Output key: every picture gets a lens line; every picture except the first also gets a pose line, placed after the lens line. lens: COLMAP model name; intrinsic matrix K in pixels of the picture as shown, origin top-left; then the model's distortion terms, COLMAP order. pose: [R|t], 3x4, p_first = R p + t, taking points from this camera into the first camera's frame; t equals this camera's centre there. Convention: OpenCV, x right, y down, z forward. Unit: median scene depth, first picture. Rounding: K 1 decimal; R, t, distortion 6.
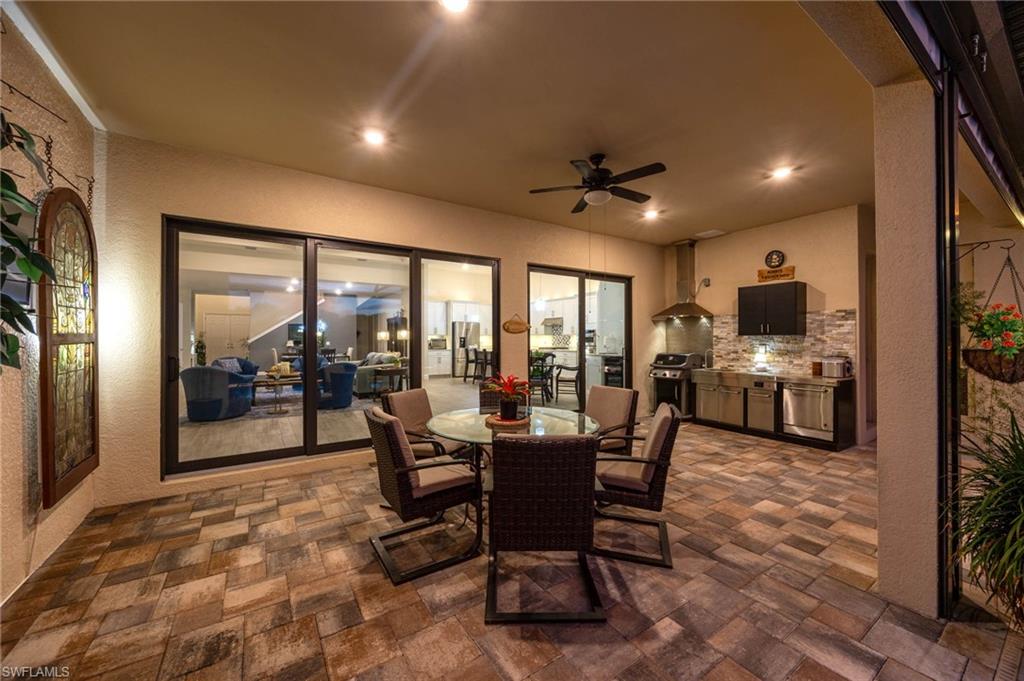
lens RADIAL K [[386.3, 0, 509.6], [0, 386.3, 339.7], [0, 0, 1]] dist [-0.000896, -0.000291]
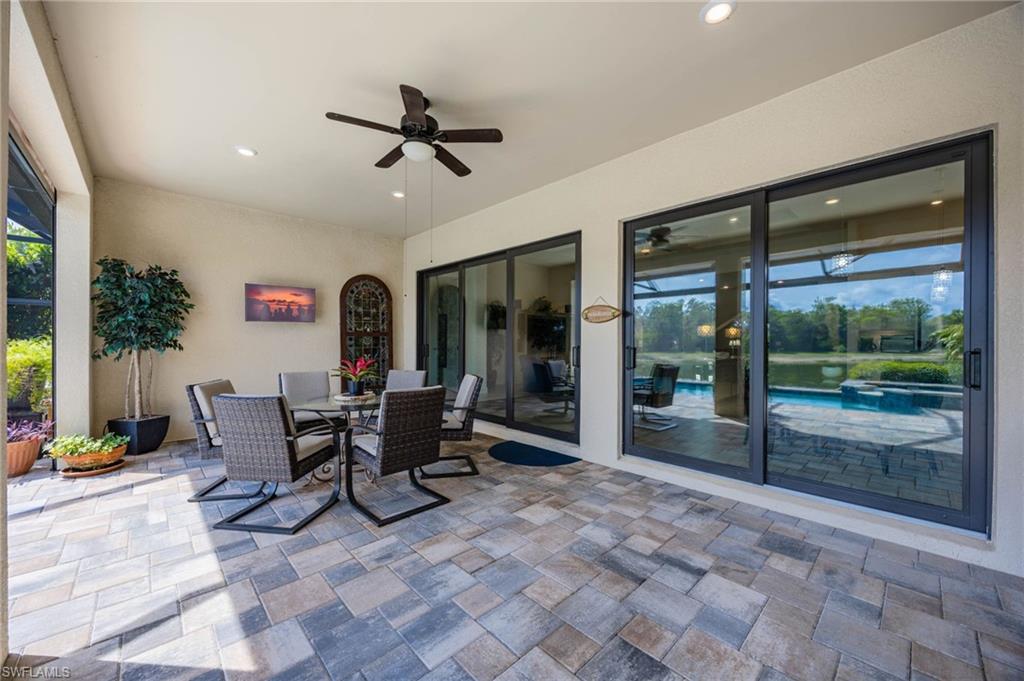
lens RADIAL K [[387.9, 0, 510.5], [0, 387.9, 342.5], [0, 0, 1]] dist [-0.000729, 0.000052]
pose [[0.175706, 0.003906, -0.984435, 0.626852], [-0.006097, 0.999977, 0.002879, 0.017879], [0.984424, 0.005496, 0.175726, 0.615775]]
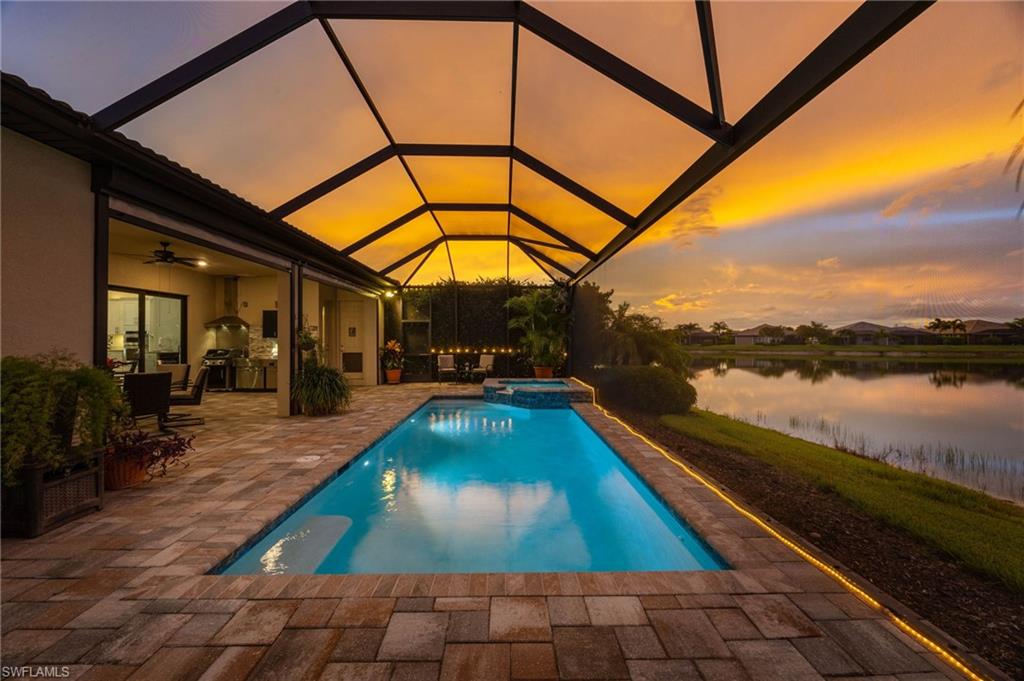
lens RADIAL K [[386.3, 0, 509.6], [0, 386.3, 339.7], [0, 0, 1]] dist [-0.000896, -0.000291]
pose [[0.539370, 0.006772, 0.842042, -0.269166], [-0.002756, 0.999977, -0.006277, 0.006326], [-0.842064, 0.001065, 0.539376, -0.861822]]
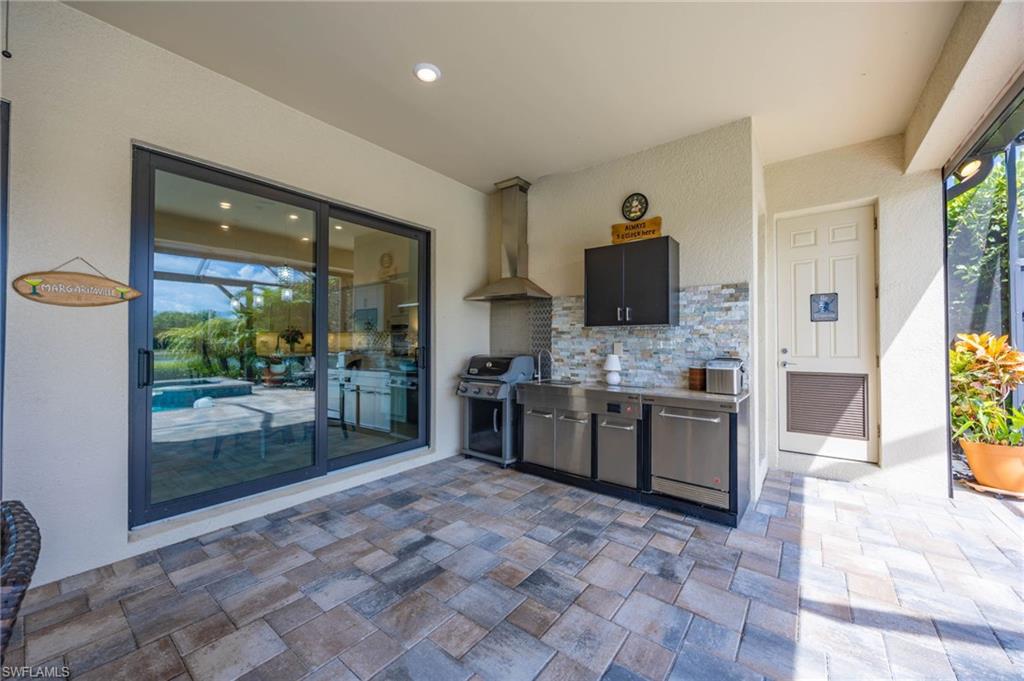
lens RADIAL K [[386.3, 0, 509.6], [0, 386.3, 339.7], [0, 0, 1]] dist [-0.000896, -0.000291]
pose [[0.946878, 0.008264, 0.321488, 0.266073], [-0.004691, 0.999918, -0.011887, 0.017599], [-0.321560, 0.009747, 0.946839, 0.430251]]
